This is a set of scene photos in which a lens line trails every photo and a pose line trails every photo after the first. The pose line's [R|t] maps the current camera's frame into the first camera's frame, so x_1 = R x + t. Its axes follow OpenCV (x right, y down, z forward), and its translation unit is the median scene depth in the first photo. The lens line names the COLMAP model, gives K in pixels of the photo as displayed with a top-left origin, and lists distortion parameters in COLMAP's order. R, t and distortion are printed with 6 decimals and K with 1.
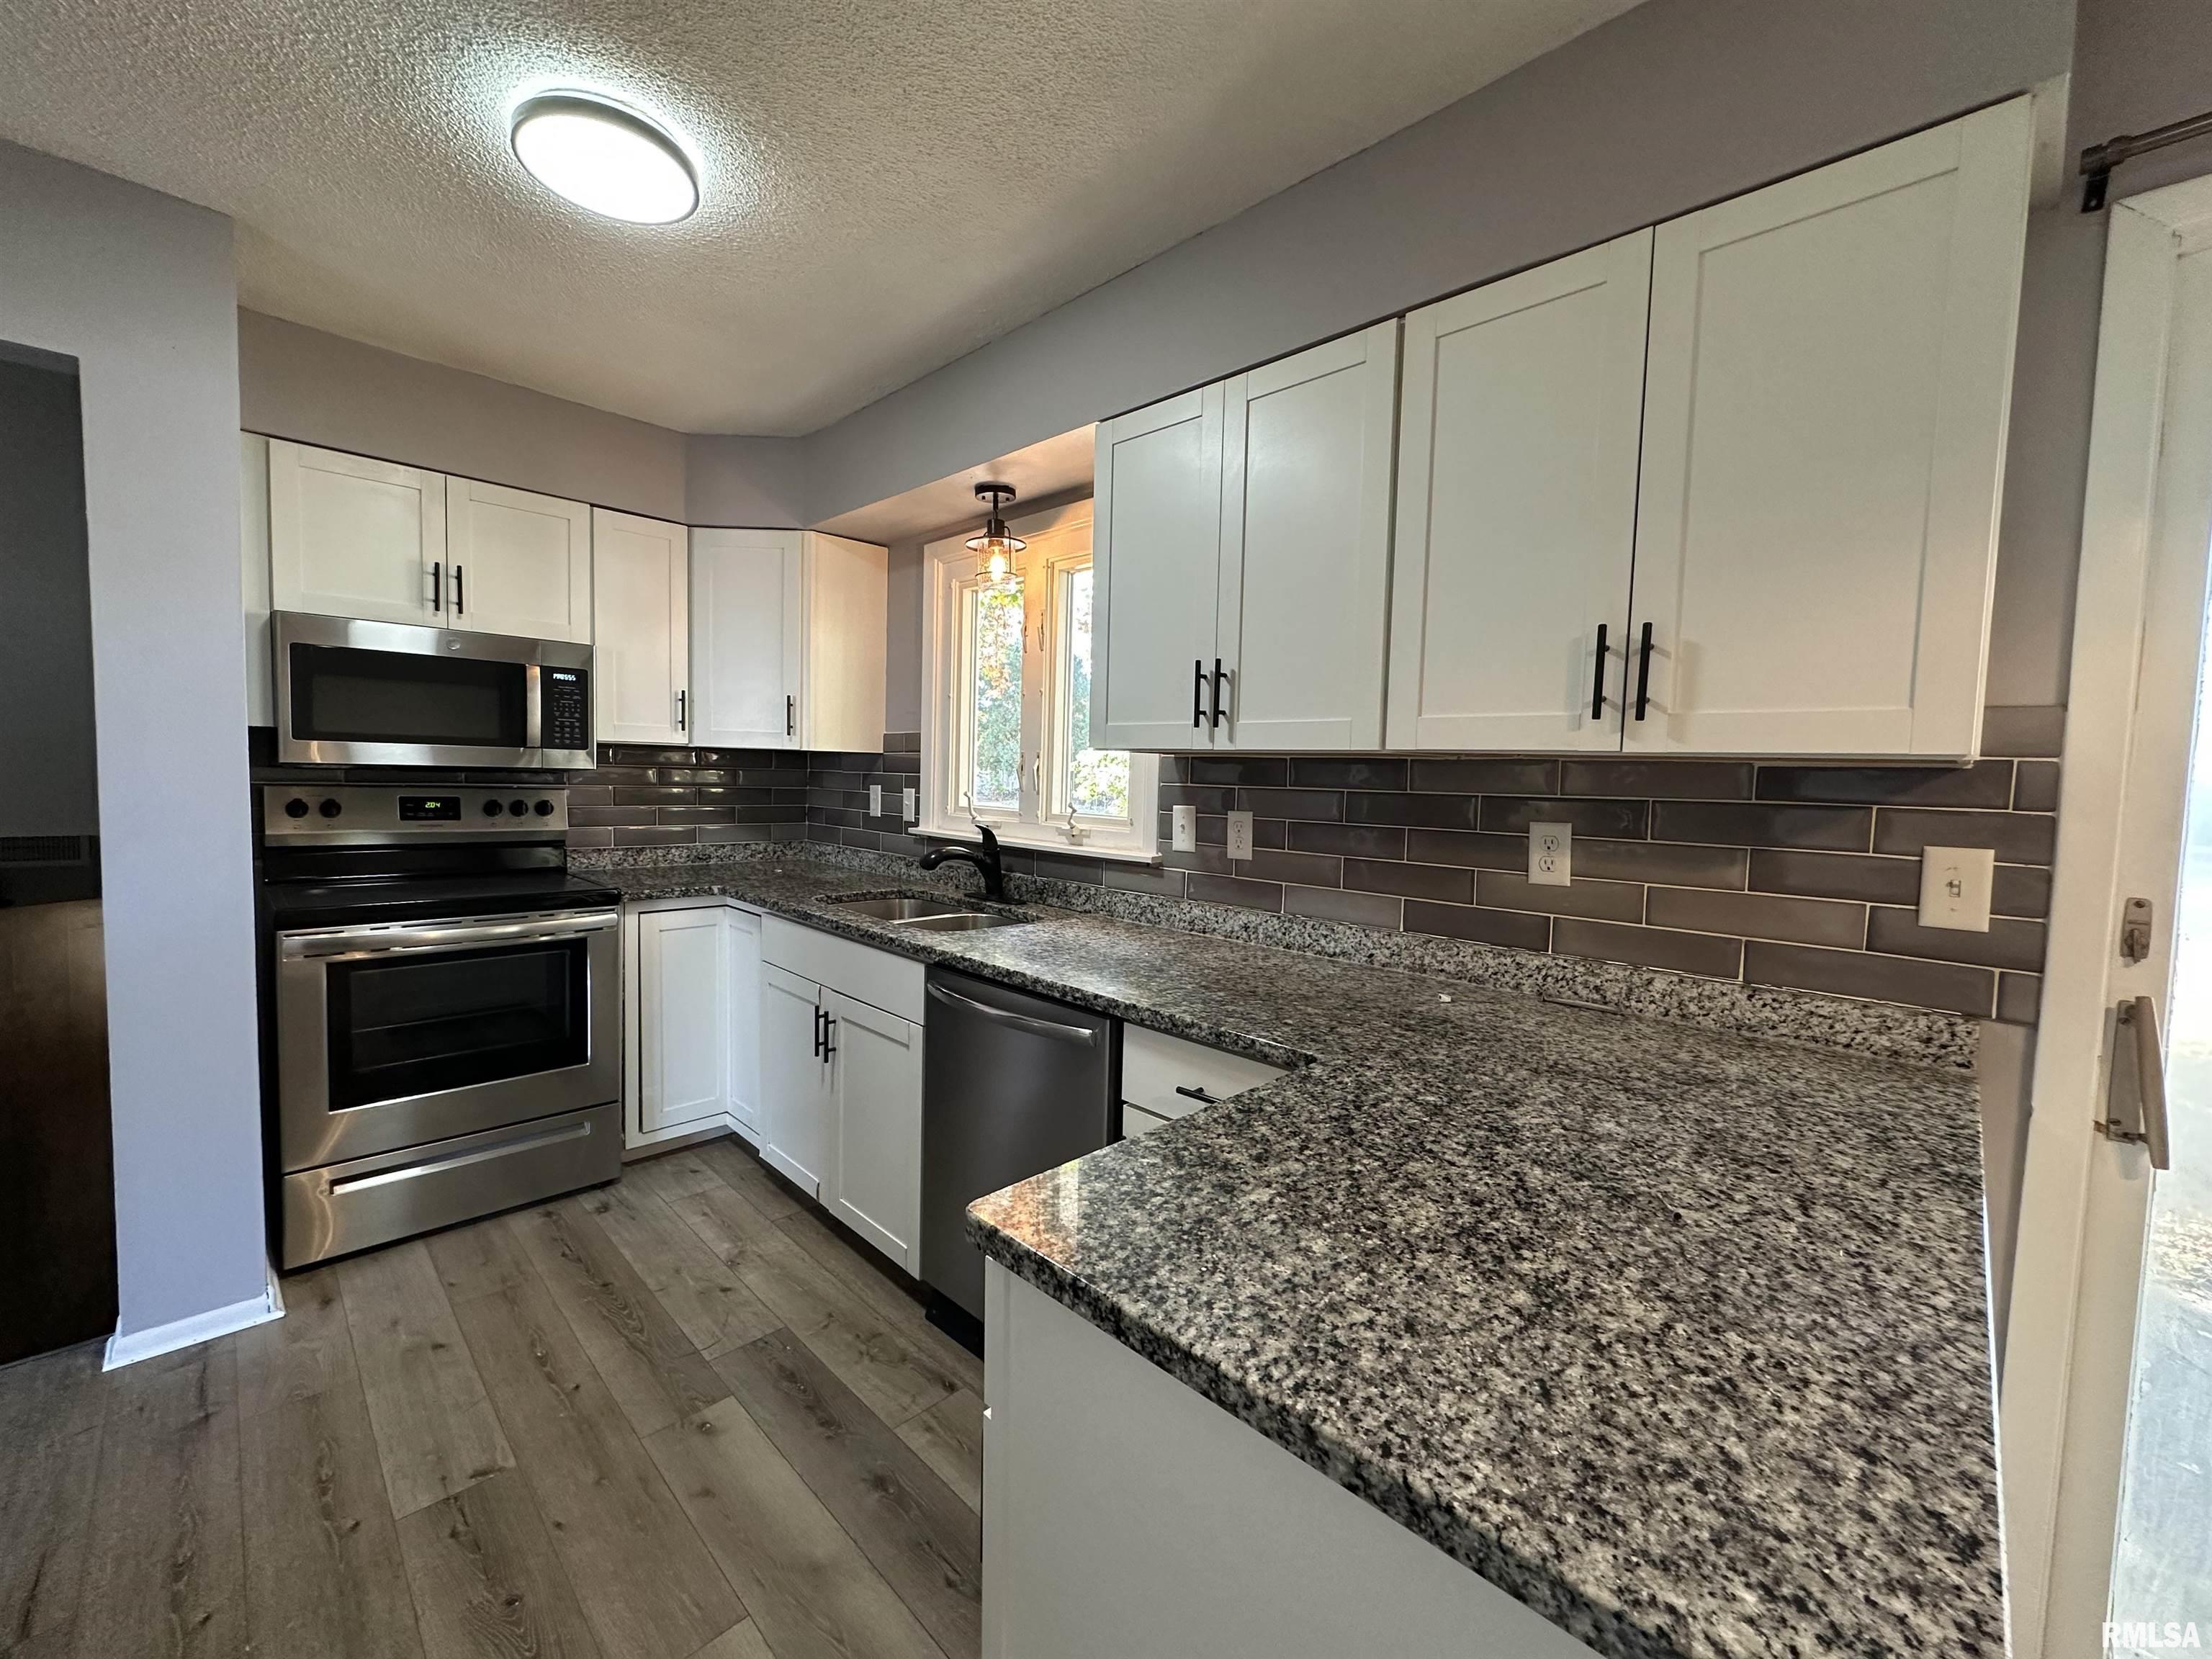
lens RADIAL K [[879.9, 0, 1110.0], [0, 879.9, 825.9], [0, 0, 1]] dist [-0.002897, 0.000522]
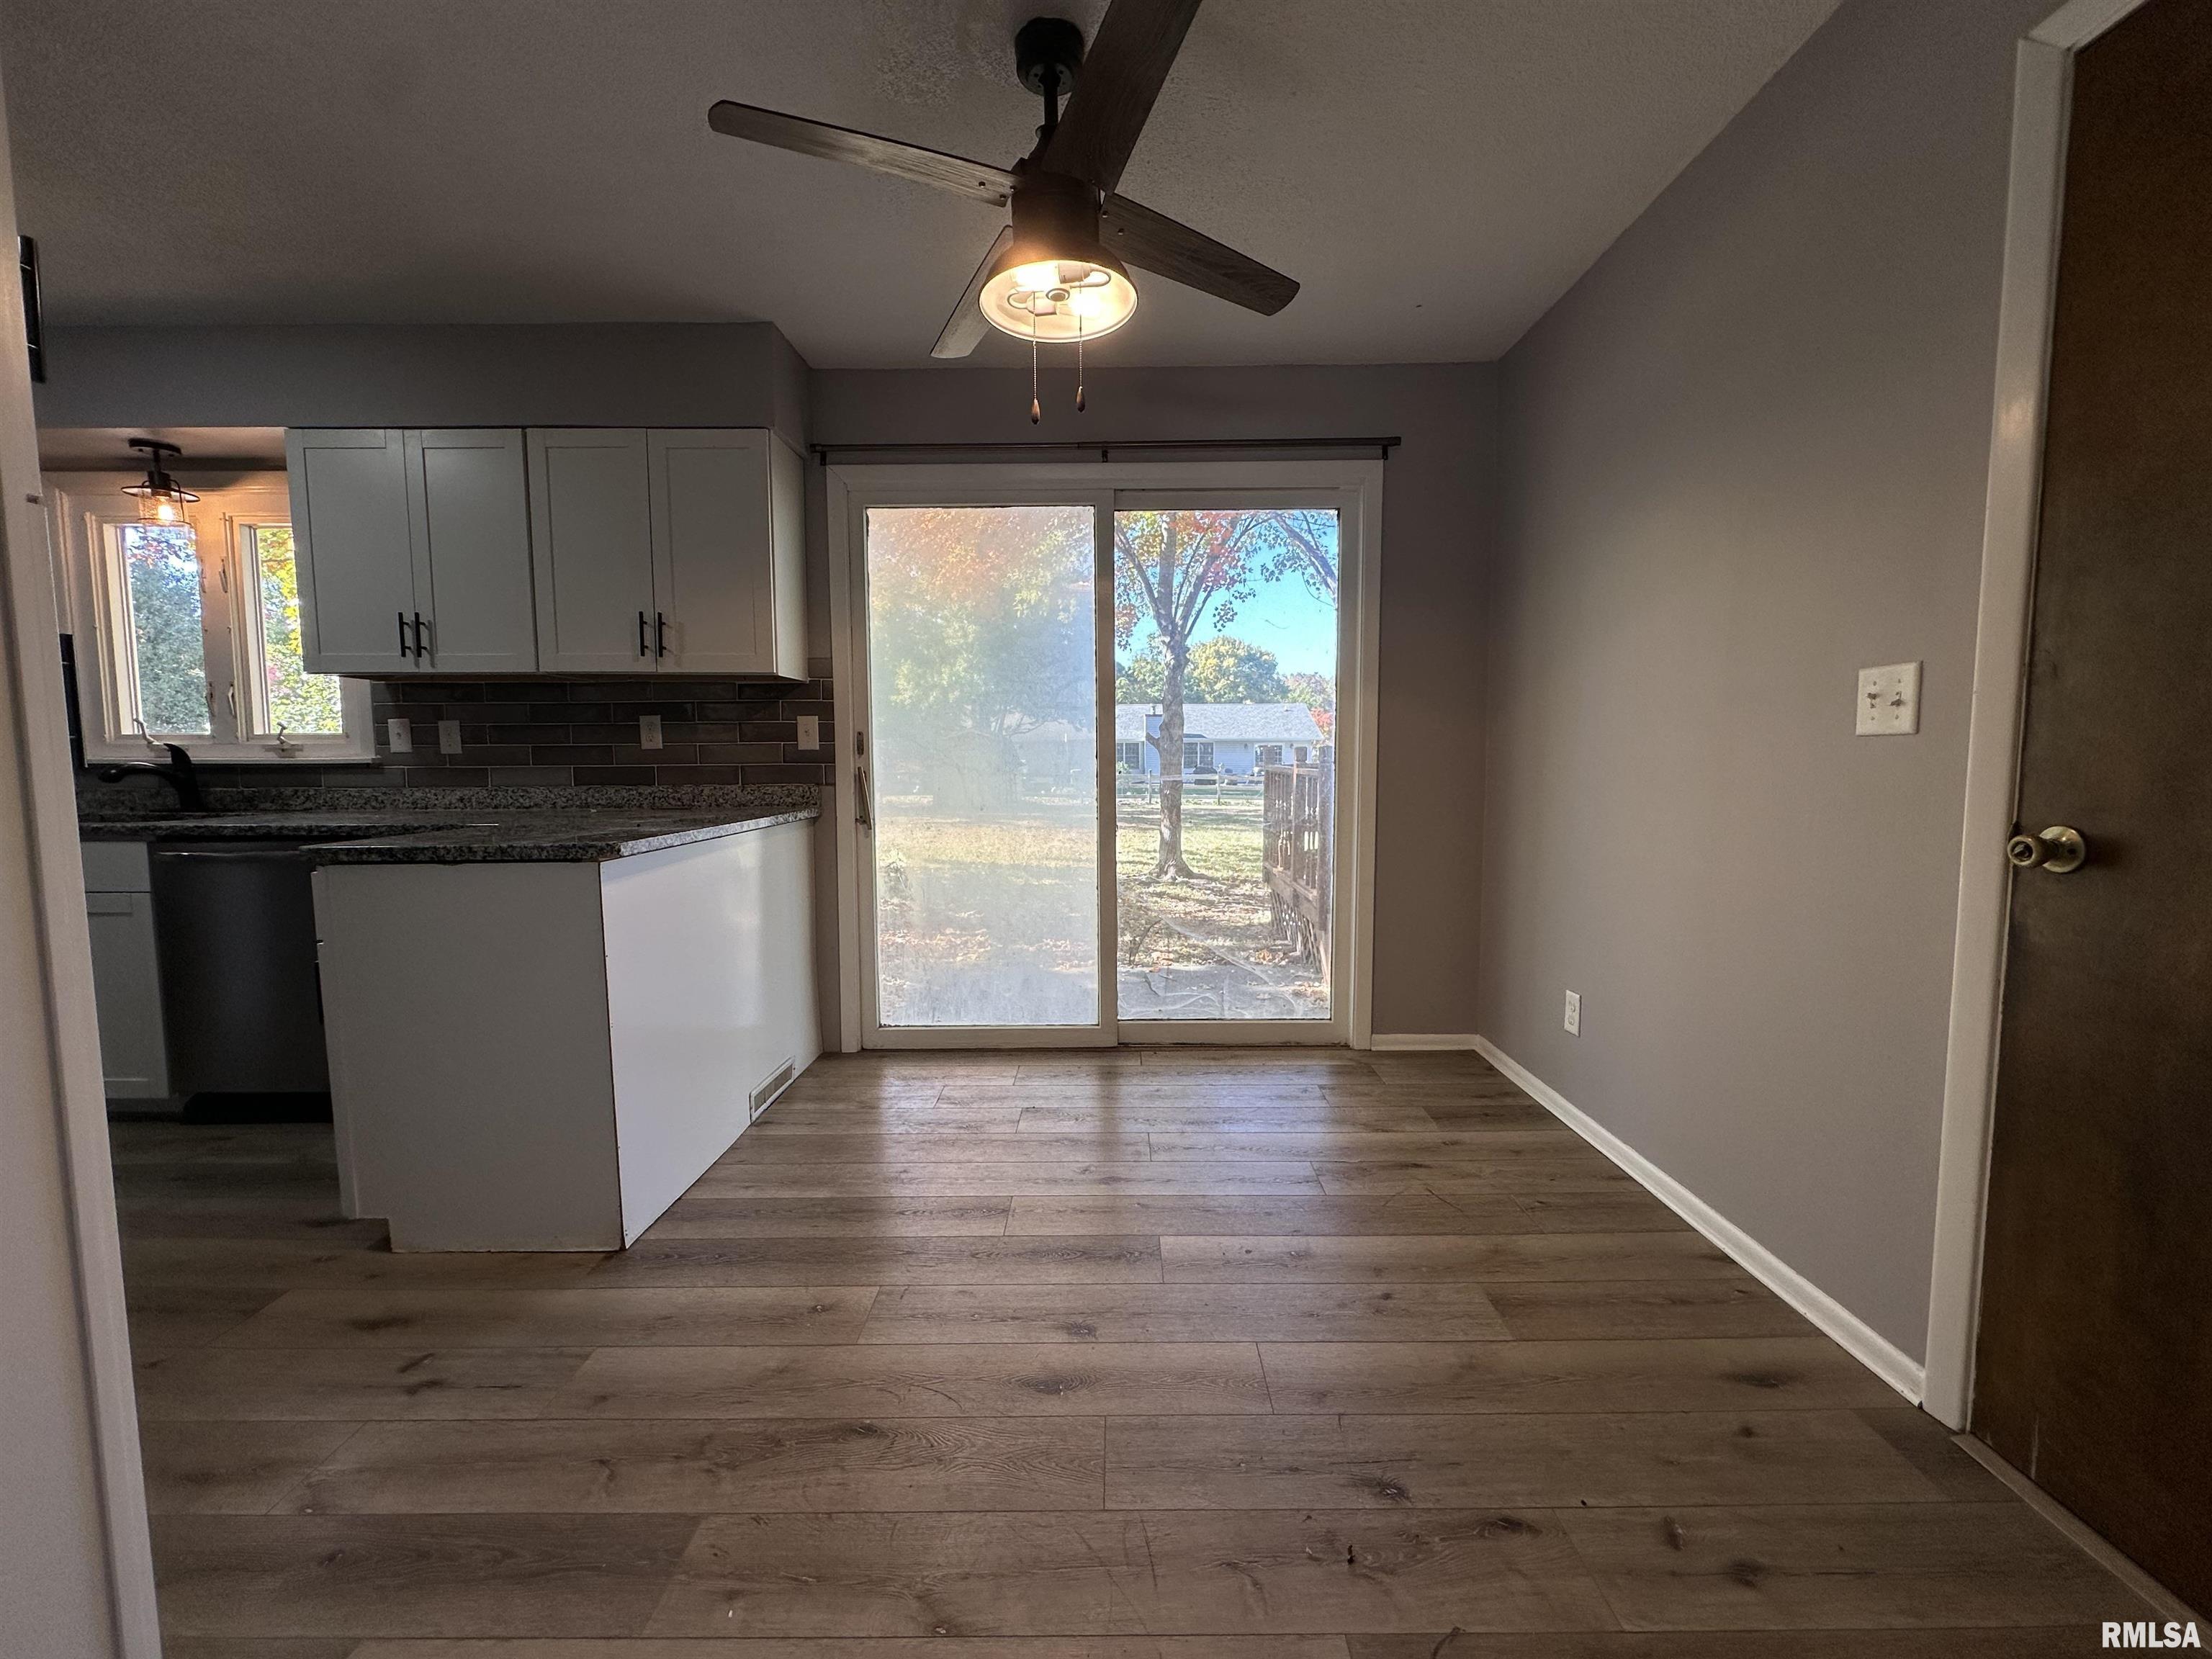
lens RADIAL K [[879.9, 0, 1110.0], [0, 879.9, 824.2], [0, 0, 1]] dist [-0.002897, 0.000522]
pose [[0.718531, -0.084746, 0.690312, -0.080292], [0.064903, 0.996388, 0.054765, 0.142707], [-0.692460, 0.005453, 0.721436, -0.778197]]
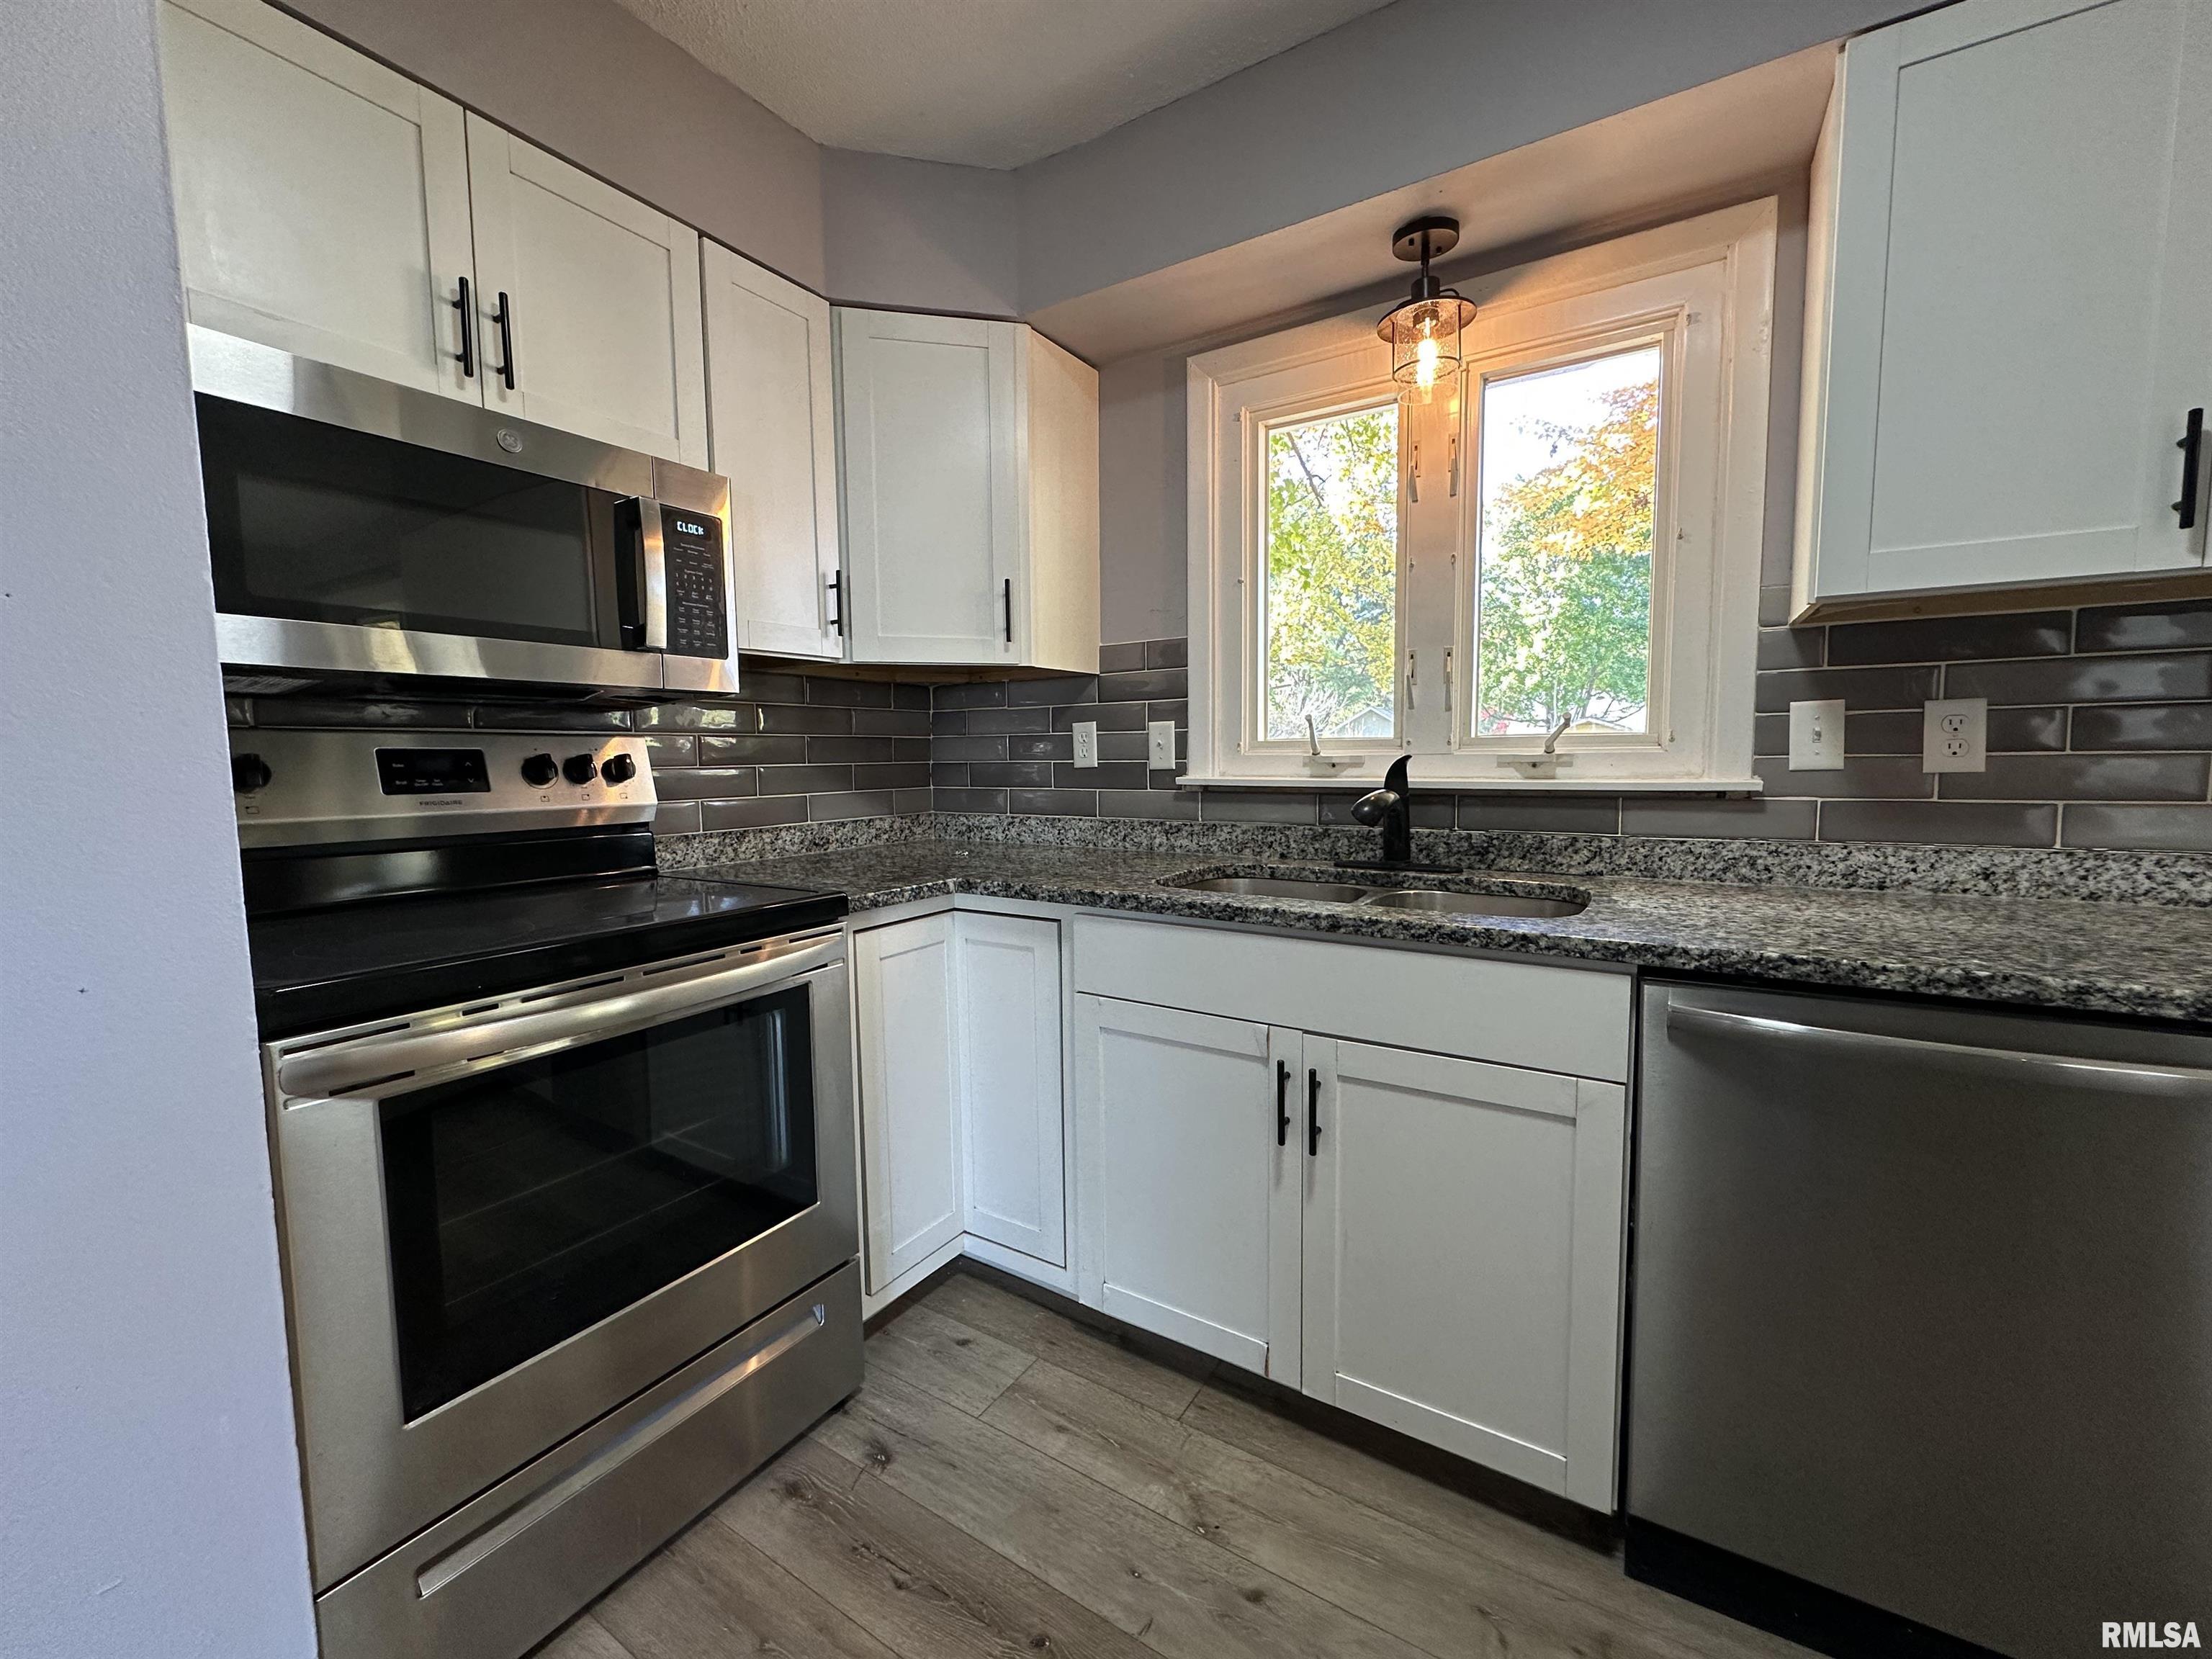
lens RADIAL K [[879.9, 0, 1108.7], [0, 879.9, 825.1], [0, 0, 1]] dist [-0.002897, 0.000522]
pose [[0.976070, -0.058615, 0.209410, -0.607610], [0.053653, 0.998129, 0.029307, 0.023561], [-0.210736, -0.017371, 0.977389, 0.484372]]
